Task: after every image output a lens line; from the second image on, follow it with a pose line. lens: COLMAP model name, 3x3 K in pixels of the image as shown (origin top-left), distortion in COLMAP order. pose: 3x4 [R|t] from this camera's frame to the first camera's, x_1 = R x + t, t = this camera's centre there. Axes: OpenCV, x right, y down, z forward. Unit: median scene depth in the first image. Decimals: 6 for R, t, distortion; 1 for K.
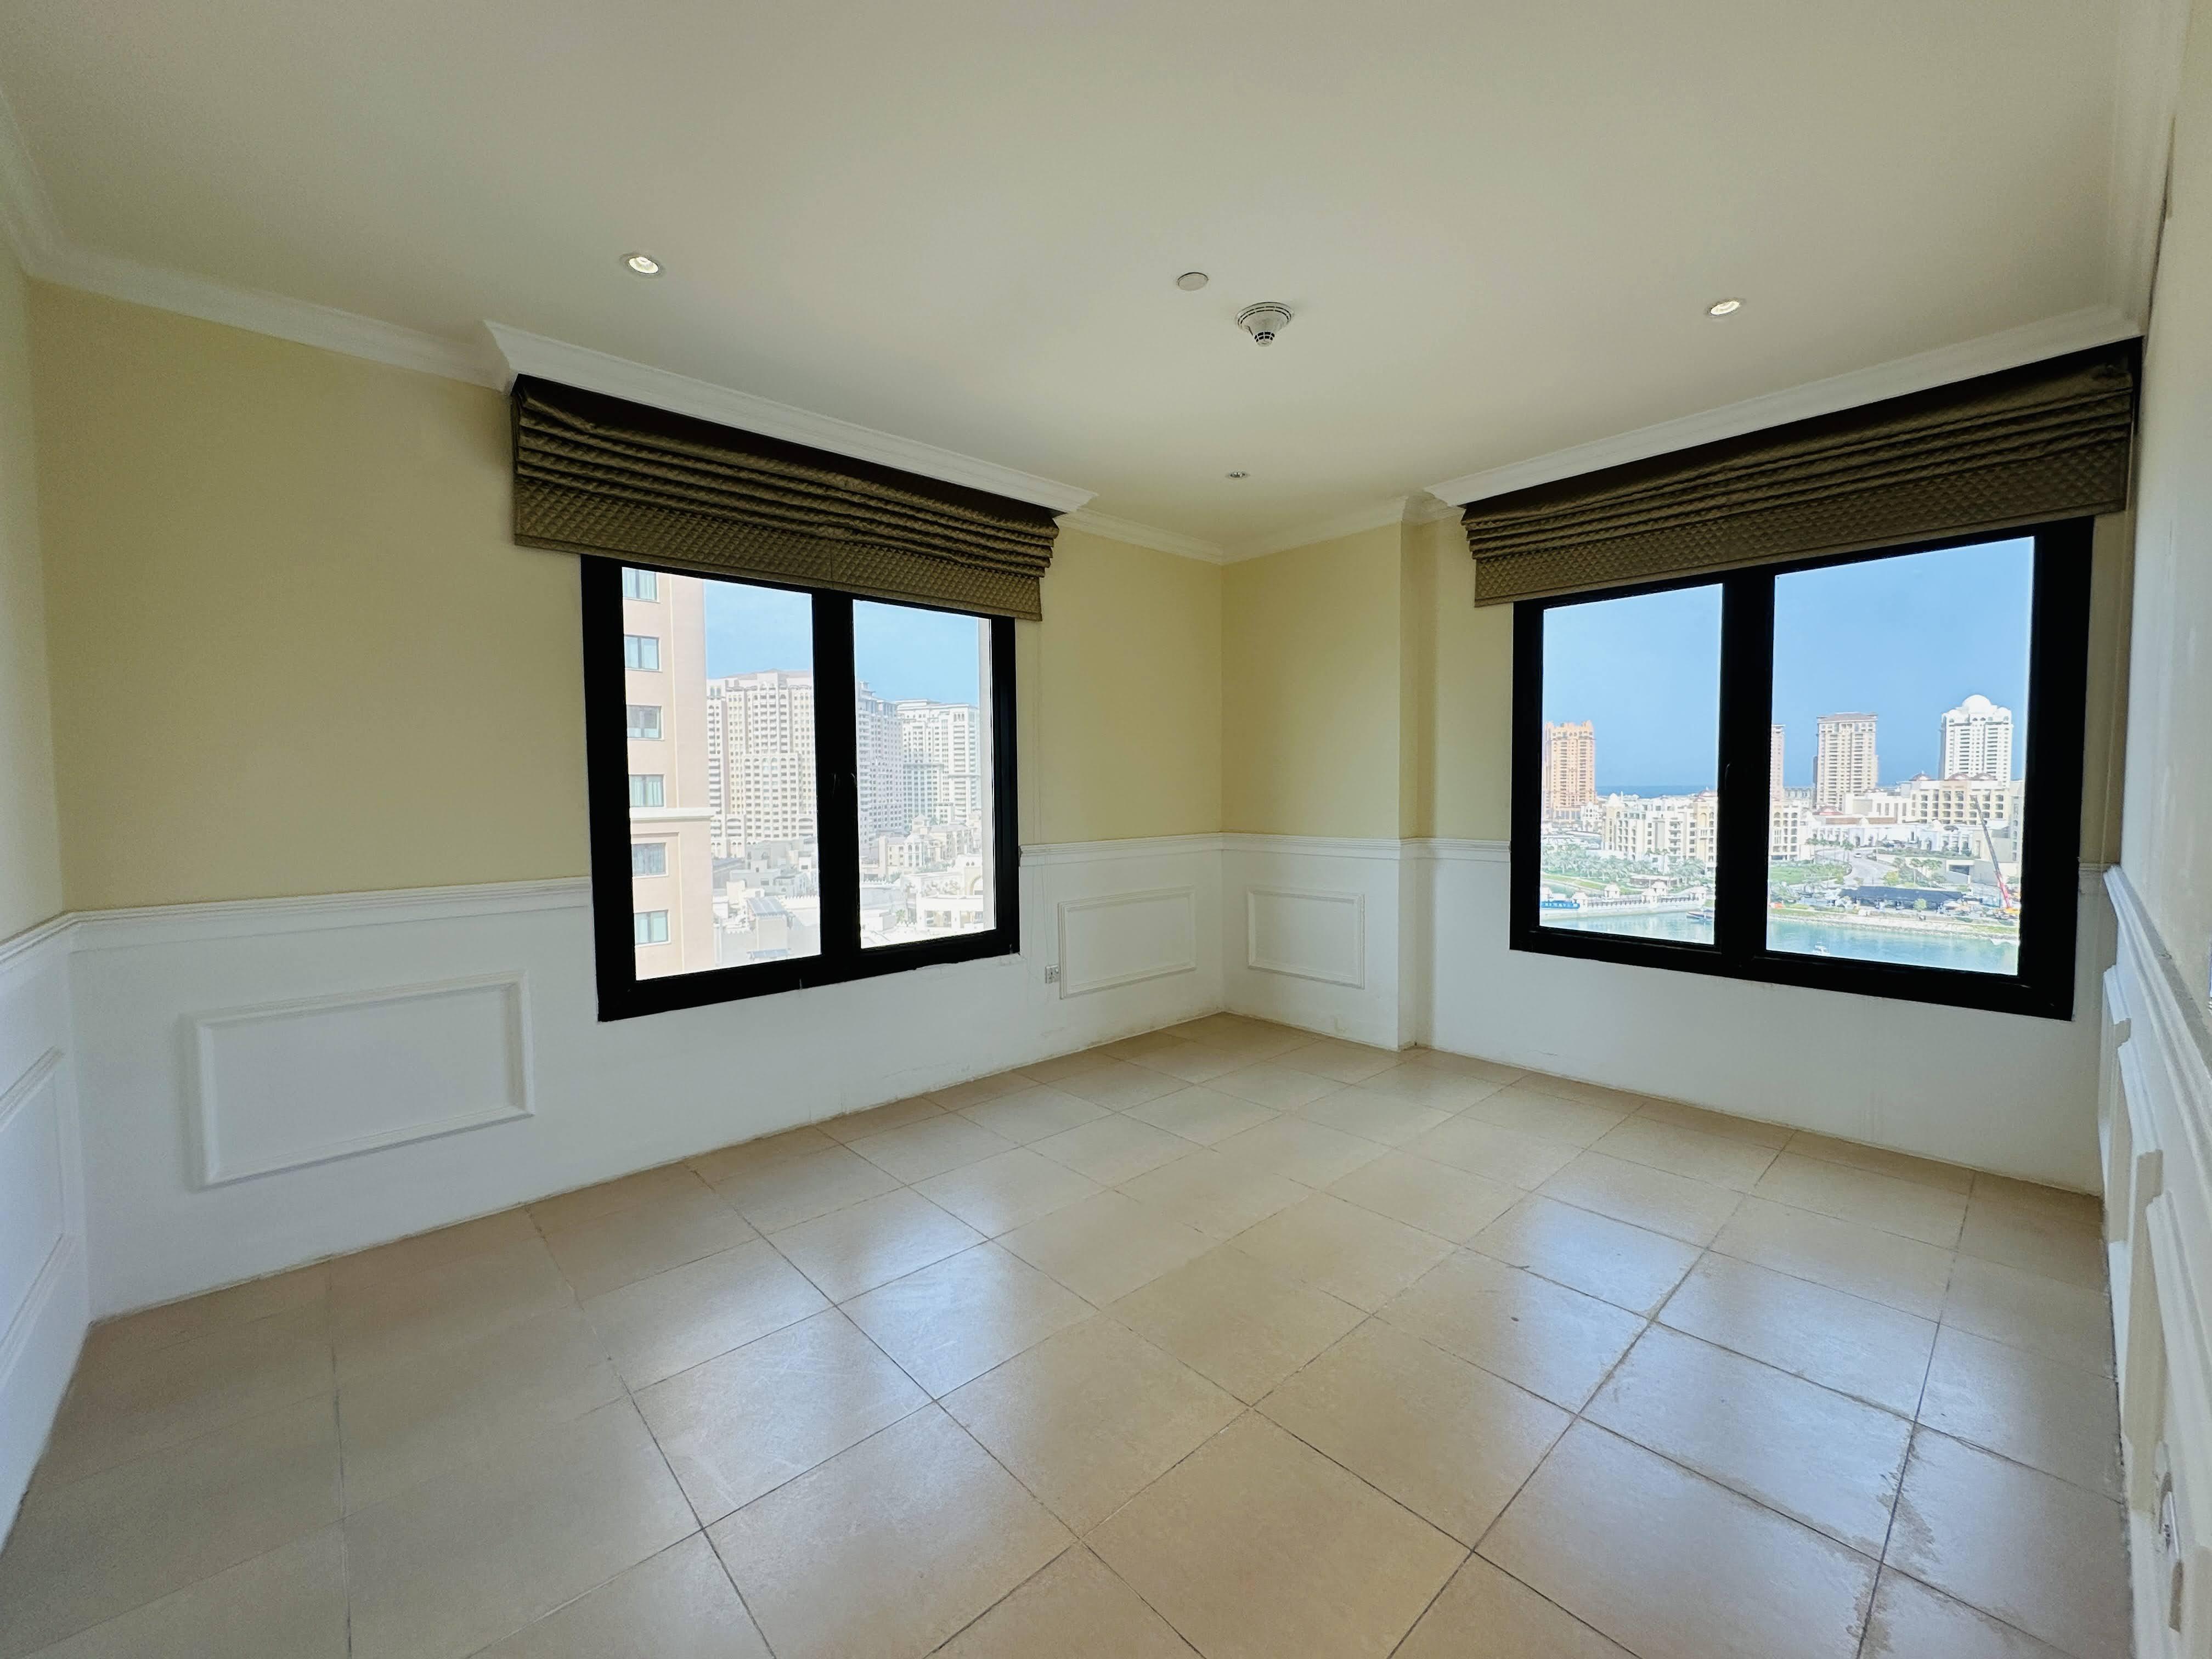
lens RADIAL K [[883.7, 0, 1106.0], [0, 883.7, 829.5], [0, 0, 1]] dist [-0.002749, 0.000185]
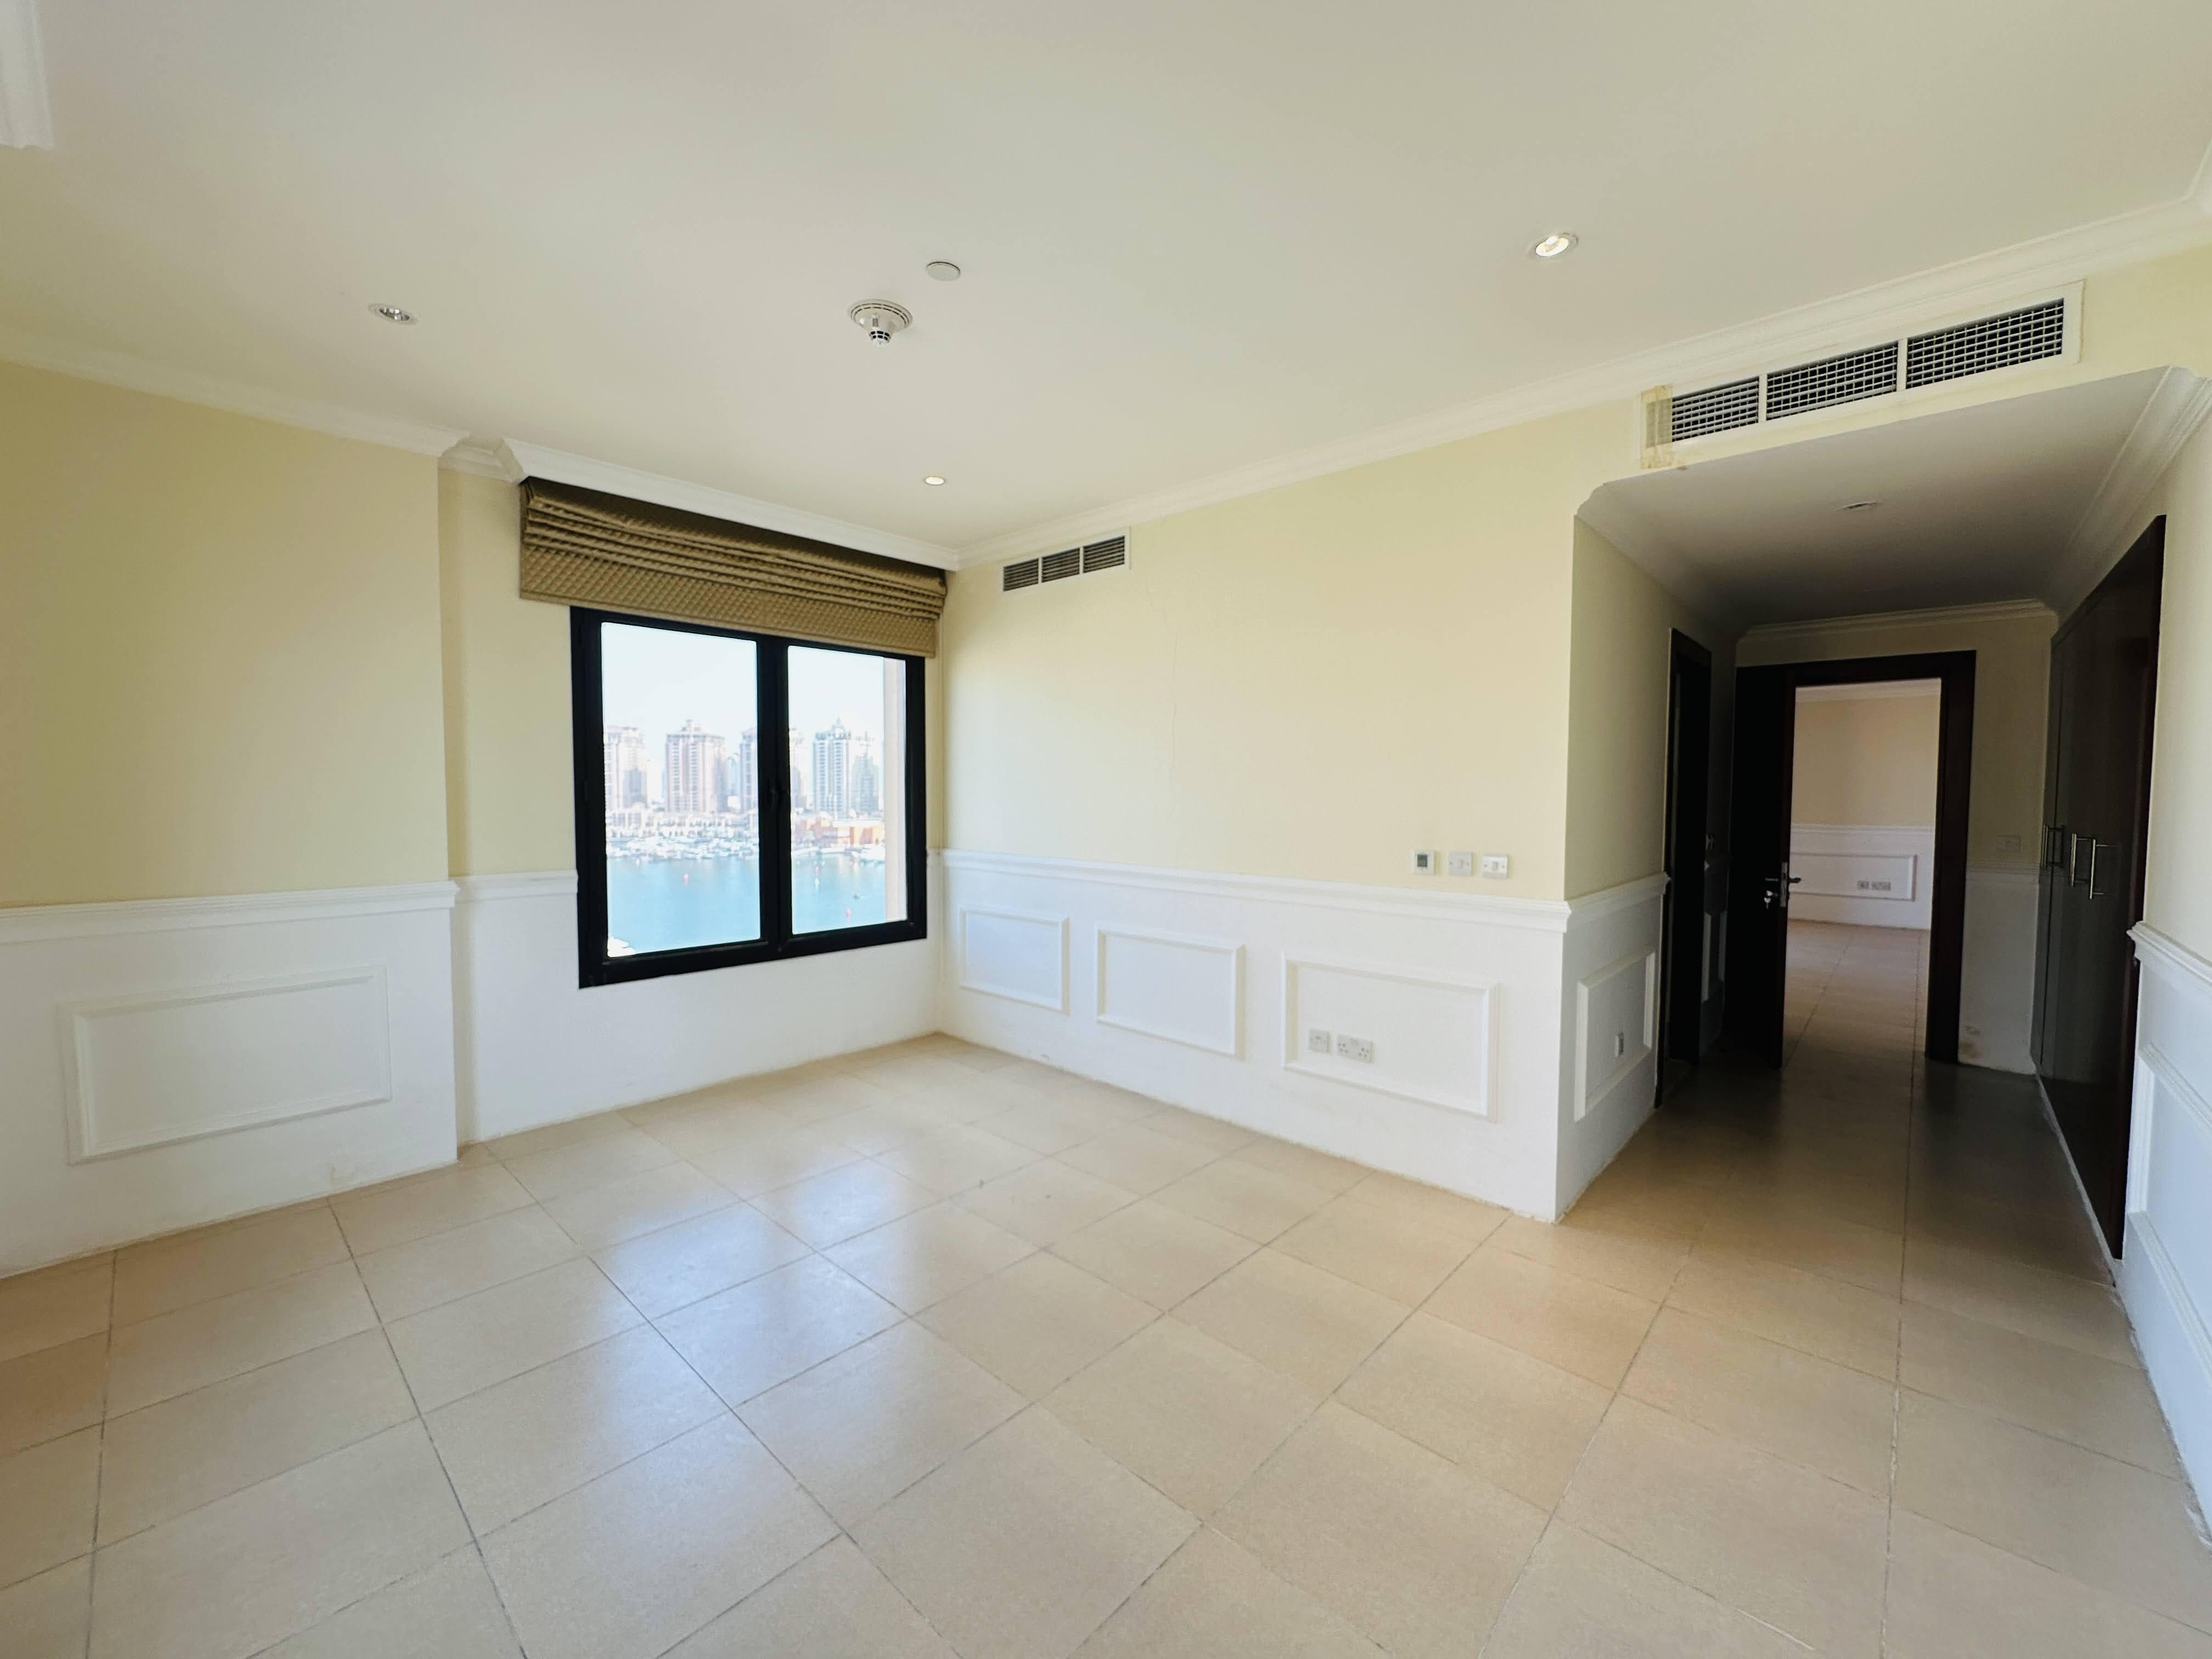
lens RADIAL K [[883.7, 0, 1106.0], [0, 883.7, 829.5], [0, 0, 1]] dist [-0.002749, 0.000185]
pose [[-0.083387, -0.034009, 0.995937, -0.504197], [0.047979, 0.998121, 0.038101, -0.037611], [-0.995362, 0.050961, -0.081599, 0.552201]]
